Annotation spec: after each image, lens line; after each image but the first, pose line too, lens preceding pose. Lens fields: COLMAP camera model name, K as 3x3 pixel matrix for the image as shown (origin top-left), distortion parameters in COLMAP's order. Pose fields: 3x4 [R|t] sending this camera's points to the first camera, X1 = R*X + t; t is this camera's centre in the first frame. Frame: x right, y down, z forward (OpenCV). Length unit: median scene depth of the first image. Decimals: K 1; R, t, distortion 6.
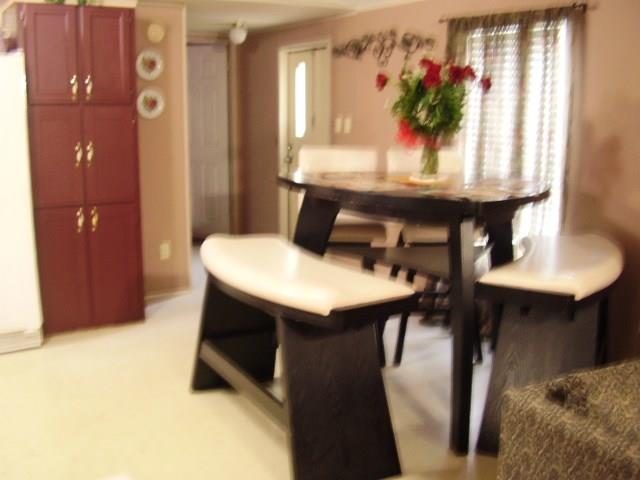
lens RADIAL K [[735.6, 0, 320.0], [0, 735.6, 240.0], [0, 0, 1]] dist [-0.149364, 0.045843]
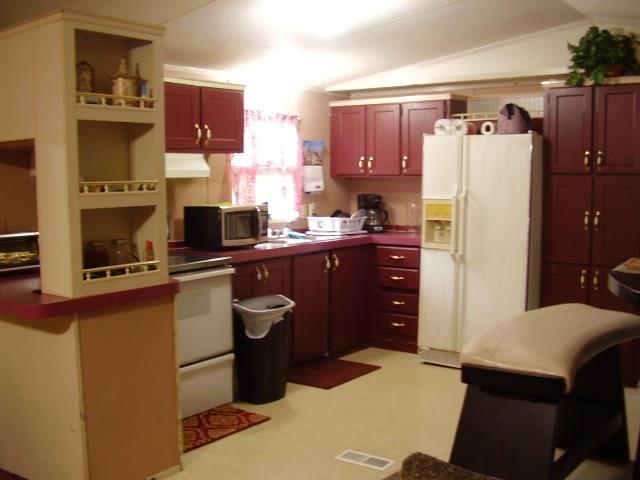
lens RADIAL K [[735.6, 0, 320.0], [0, 735.6, 240.0], [0, 0, 1]] dist [-0.149364, 0.045843]
pose [[0.373972, 0.082622, -0.923752, 0.535981], [-0.159283, 0.986946, 0.023790, -0.047101], [0.913660, 0.138242, 0.382250, 0.201997]]
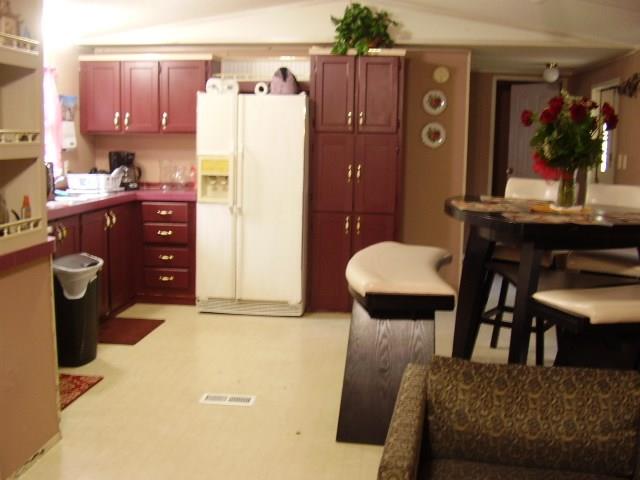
lens RADIAL K [[735.6, 0, 320.0], [0, 735.6, 240.0], [0, 0, 1]] dist [-0.149364, 0.045843]
pose [[0.791566, 0.098016, -0.603172, 0.410801], [-0.124947, 0.992160, -0.002746, 0.009521], [0.598174, 0.077538, 0.797606, -0.051874]]
